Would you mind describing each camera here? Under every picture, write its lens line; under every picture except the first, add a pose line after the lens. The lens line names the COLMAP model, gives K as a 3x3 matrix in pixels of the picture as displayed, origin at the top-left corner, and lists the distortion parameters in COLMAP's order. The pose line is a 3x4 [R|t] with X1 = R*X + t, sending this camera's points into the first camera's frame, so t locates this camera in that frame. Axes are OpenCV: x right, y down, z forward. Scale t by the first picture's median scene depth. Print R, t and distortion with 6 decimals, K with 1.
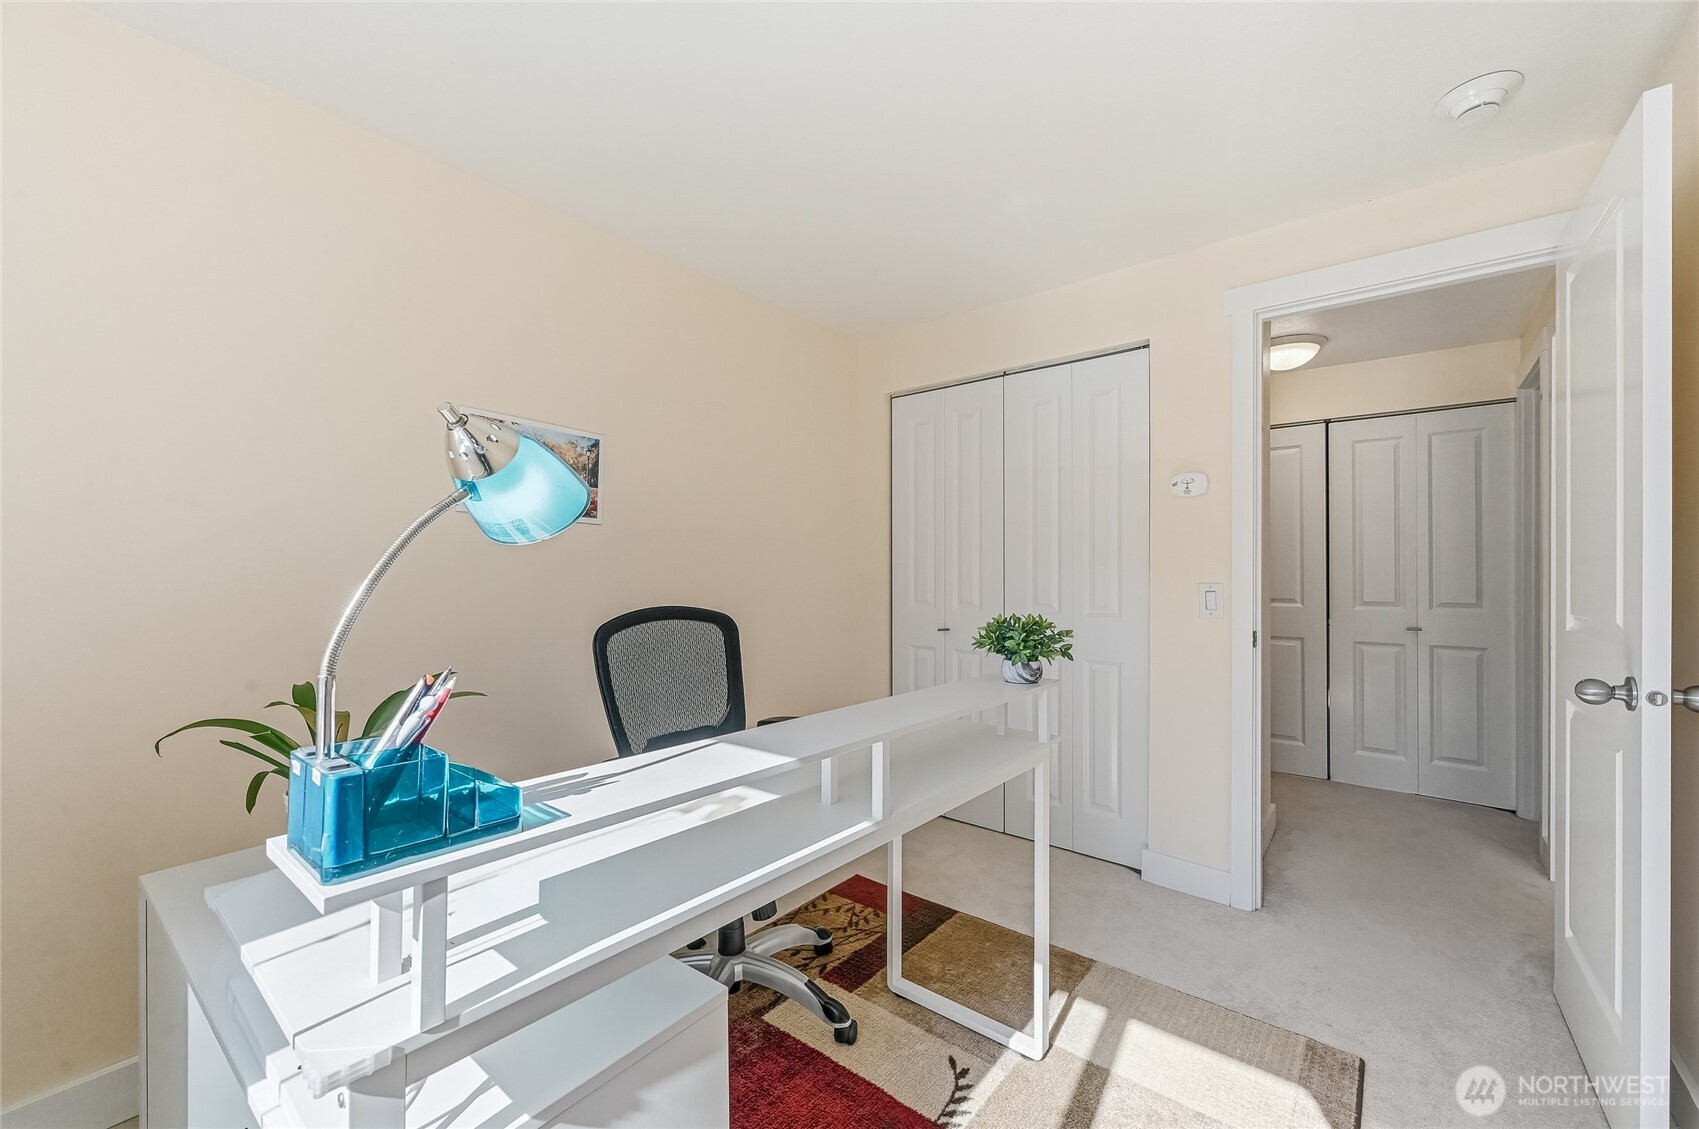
lens RADIAL K [[670.9, 0, 854.9], [0, 670.9, 568.5], [0, 0, 1]] dist [-0.001383, -0.000046]
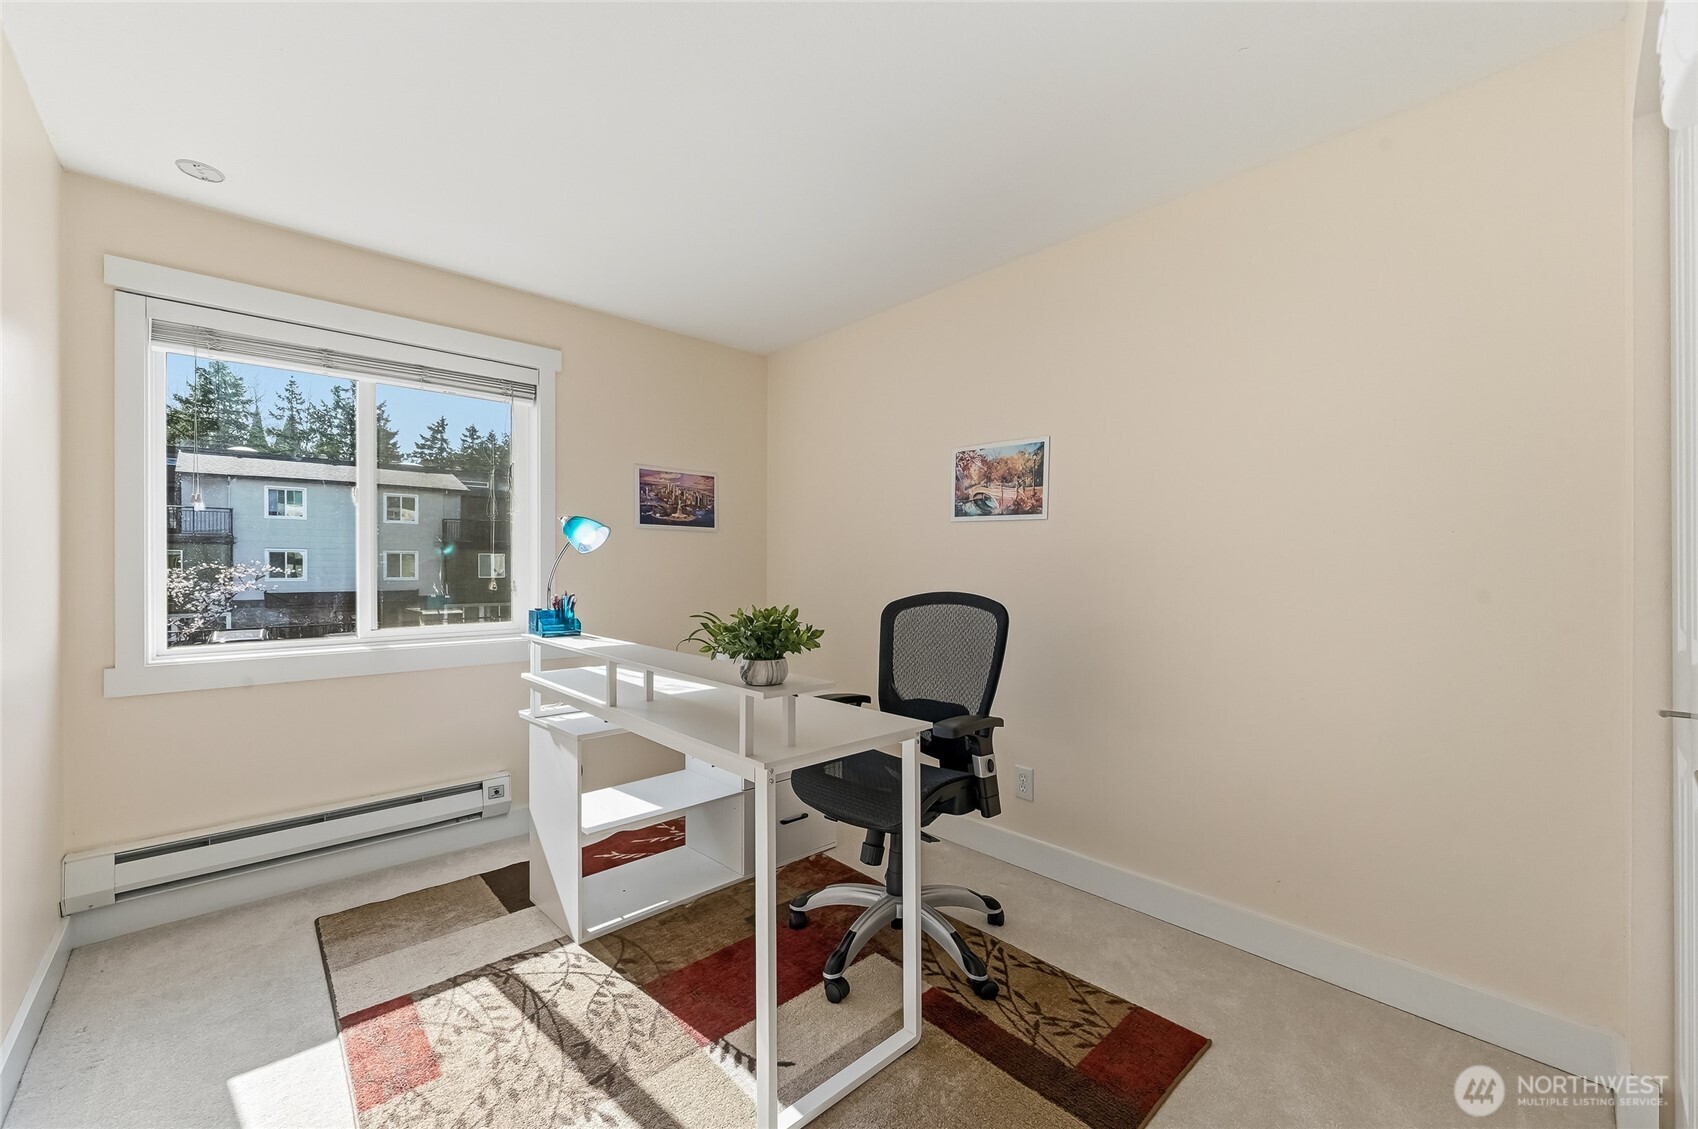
lens RADIAL K [[670.5, 0, 850.4], [0, 670.5, 568.7], [0, 0, 1]] dist [-0.001383, -0.000046]
pose [[-0.146618, -0.003562, -0.989187, 0.753782], [0.005520, 0.999975, -0.004419, 0.018281], [0.989178, -0.006108, -0.146595, 0.855014]]
